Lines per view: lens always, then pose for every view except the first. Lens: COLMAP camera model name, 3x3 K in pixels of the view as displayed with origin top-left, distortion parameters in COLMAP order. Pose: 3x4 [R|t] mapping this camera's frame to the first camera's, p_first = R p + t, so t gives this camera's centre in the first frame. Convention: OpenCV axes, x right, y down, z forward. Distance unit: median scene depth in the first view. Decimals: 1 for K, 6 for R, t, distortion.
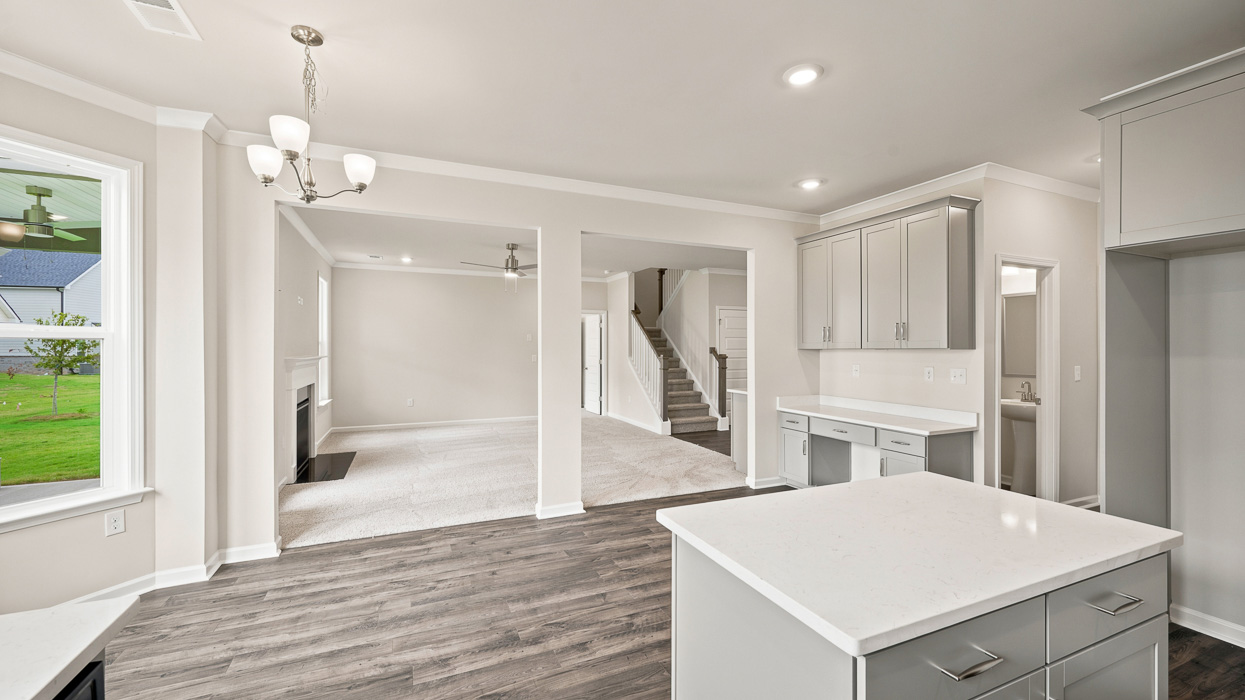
lens RADIAL K [[494.5, 0, 625.5], [0, 494.5, 348.6], [0, 0, 1]] dist [0.000017, -0.000014]
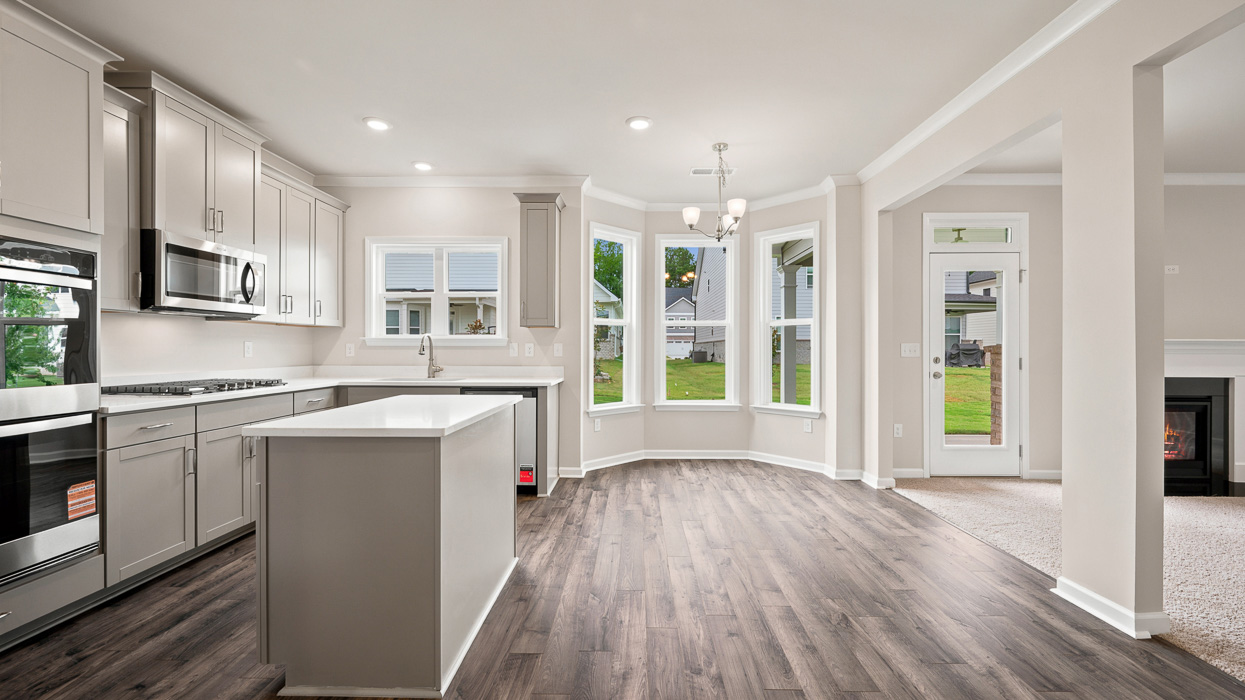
lens RADIAL K [[494.5, 0, 625.5], [0, 494.5, 348.6], [0, 0, 1]] dist [0.000017, -0.000014]
pose [[-0.423398, -0.001387, -0.905943, 0.719991], [-0.002932, 0.999996, -0.000161, 0.058587], [0.905939, 0.002588, -0.423400, 0.940553]]
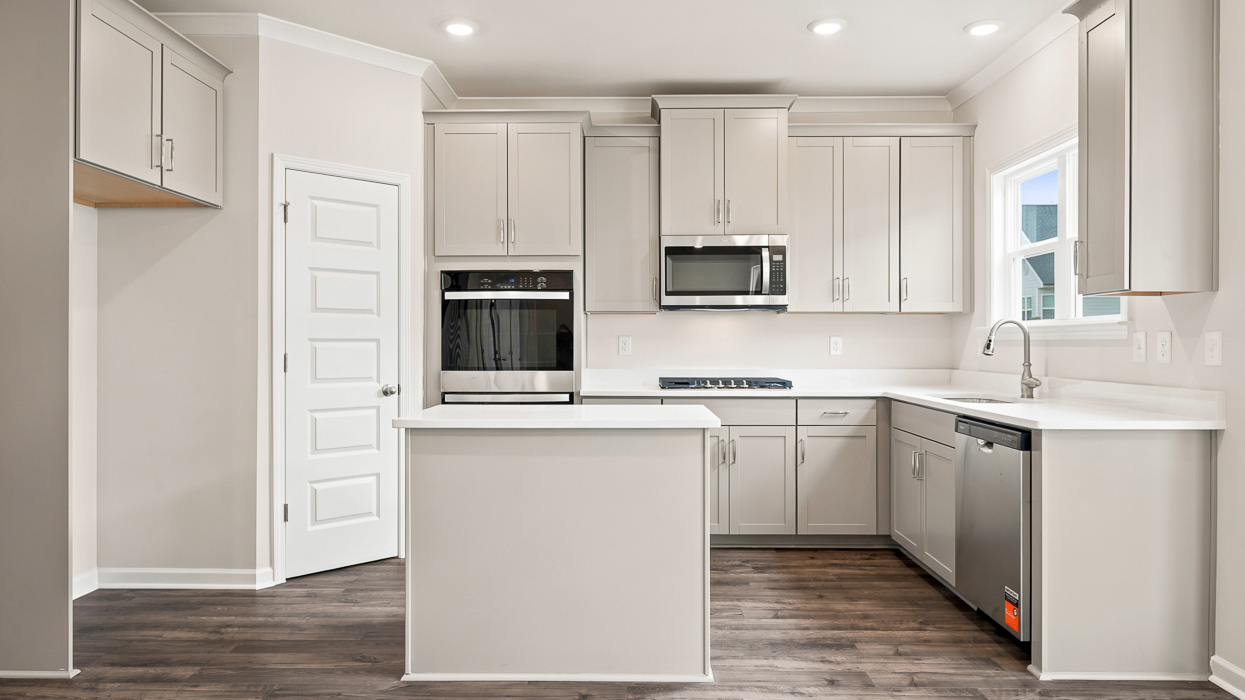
lens RADIAL K [[784.0, 0, 622.6], [0, 784.0, 343.7], [0, 0, 1]] dist [-0.001053, -0.001070]
pose [[-0.908904, -0.002164, 0.416999, -0.224030], [-0.002006, 0.999998, 0.000815, 0.058423], [-0.417000, -0.000096, -0.908906, 1.214865]]
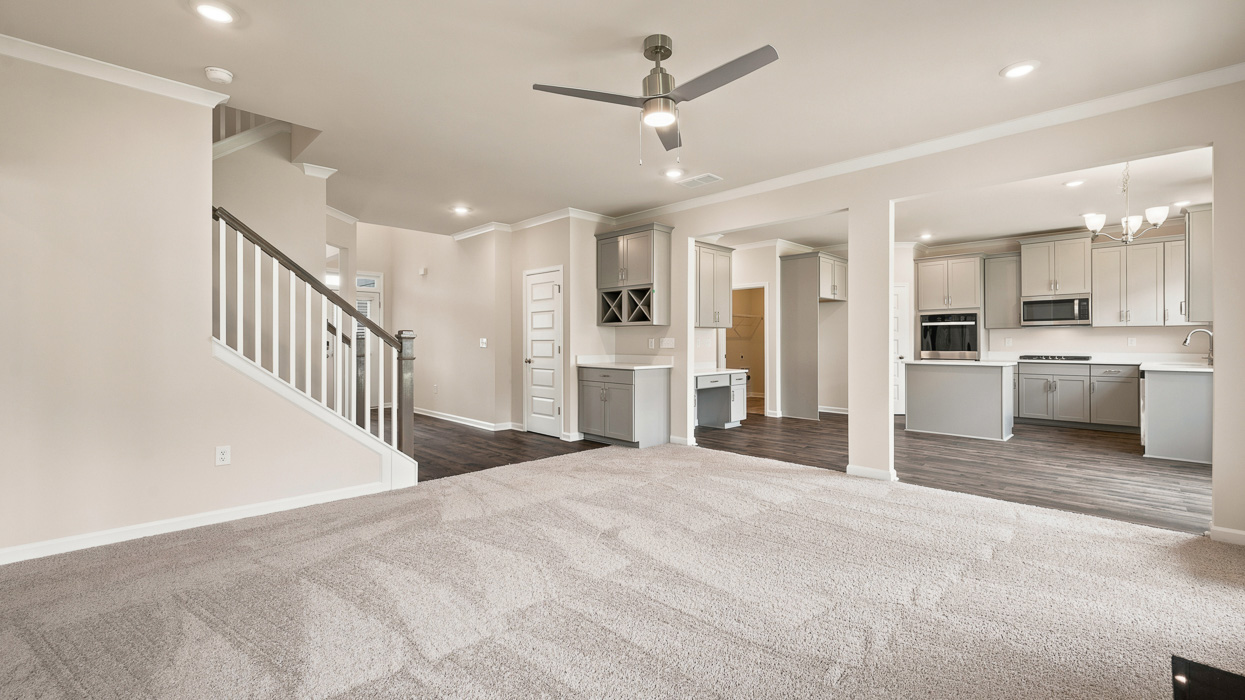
lens RADIAL K [[505.6, 0, 638.3], [0, 505.6, 343.3], [0, 0, 1]] dist [-0.000556, -0.000106]
pose [[-0.362714, -0.003344, 0.931894, -1.165794], [0.001214, 0.999991, 0.004060, 0.057851], [-0.931900, 0.002604, -0.362707, 2.286795]]
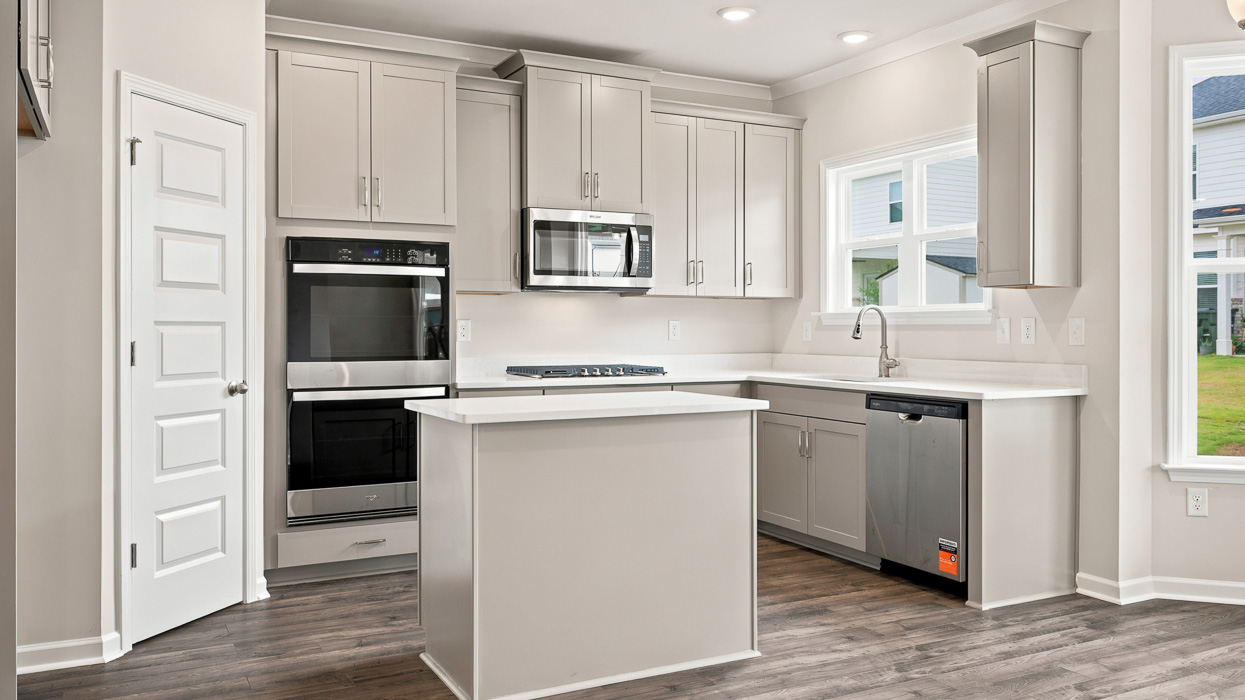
lens RADIAL K [[964.0, 0, 618.0], [0, 964.0, 327.8], [0, 0, 1]] dist [-0.002599, -0.002243]
pose [[-0.998286, -0.001652, -0.058506, 0.252395], [-0.001603, 0.999998, -0.000886, 0.059894], [0.058507, -0.000791, -0.998287, 1.463074]]
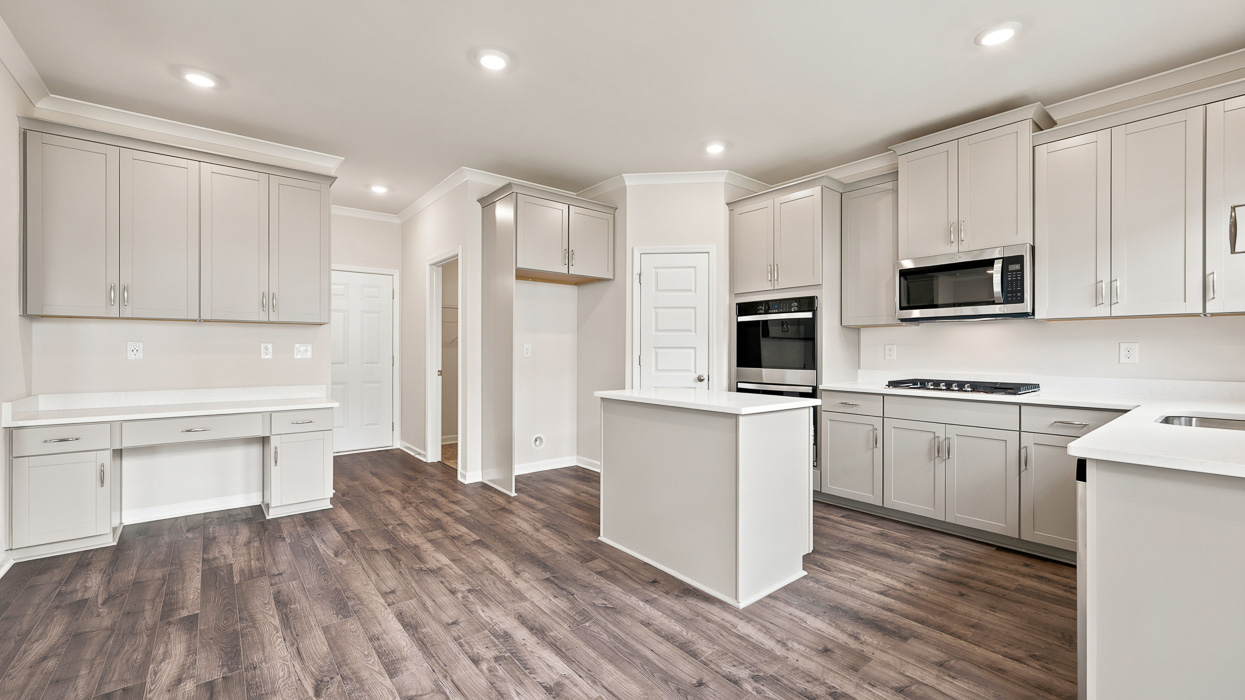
lens RADIAL K [[501.1, 0, 626.1], [0, 501.1, 347.9], [0, 0, 1]] dist [-0.001943, -0.000173]
pose [[-0.269959, 0.000161, 0.962872, -0.590628], [-0.002935, 0.999995, -0.000990, 0.057069], [-0.962867, -0.003094, -0.269957, 0.760682]]
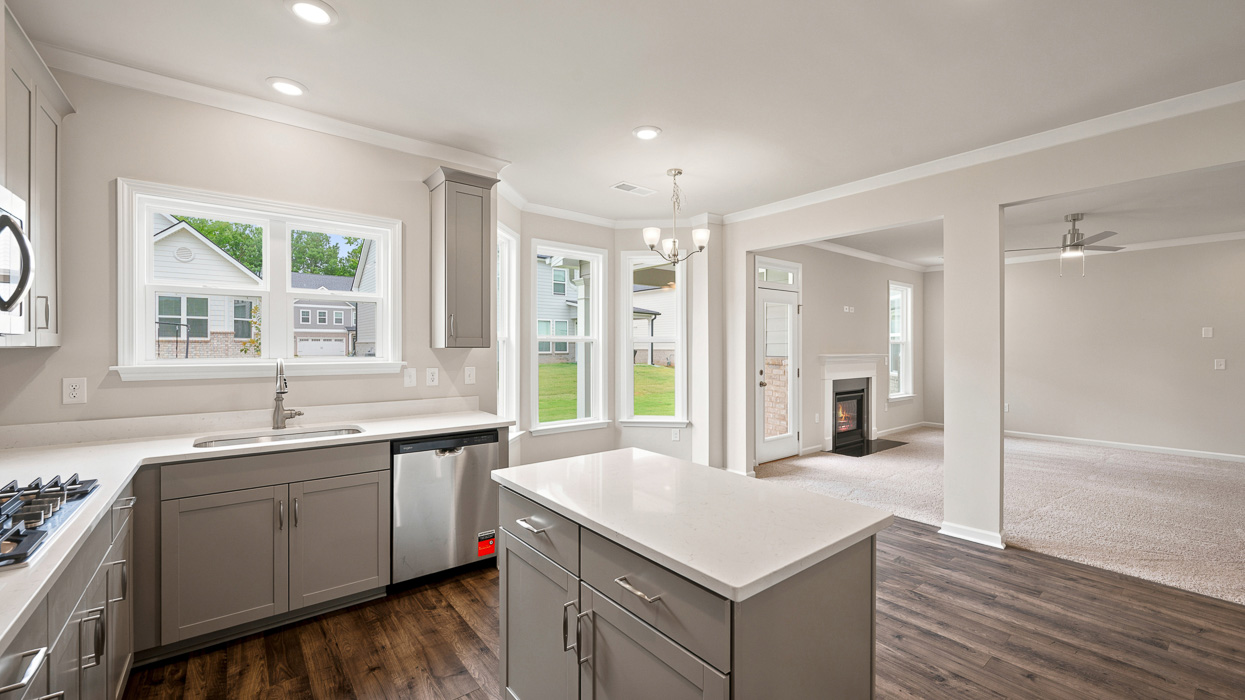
lens RADIAL K [[501.1, 0, 626.1], [0, 501.1, 347.9], [0, 0, 1]] dist [-0.001943, -0.000173]
pose [[0.259332, 0.003896, -0.965780, 0.694283], [-0.002960, 0.999990, 0.003239, -0.001832], [0.965784, 0.002019, 0.259341, 0.231728]]
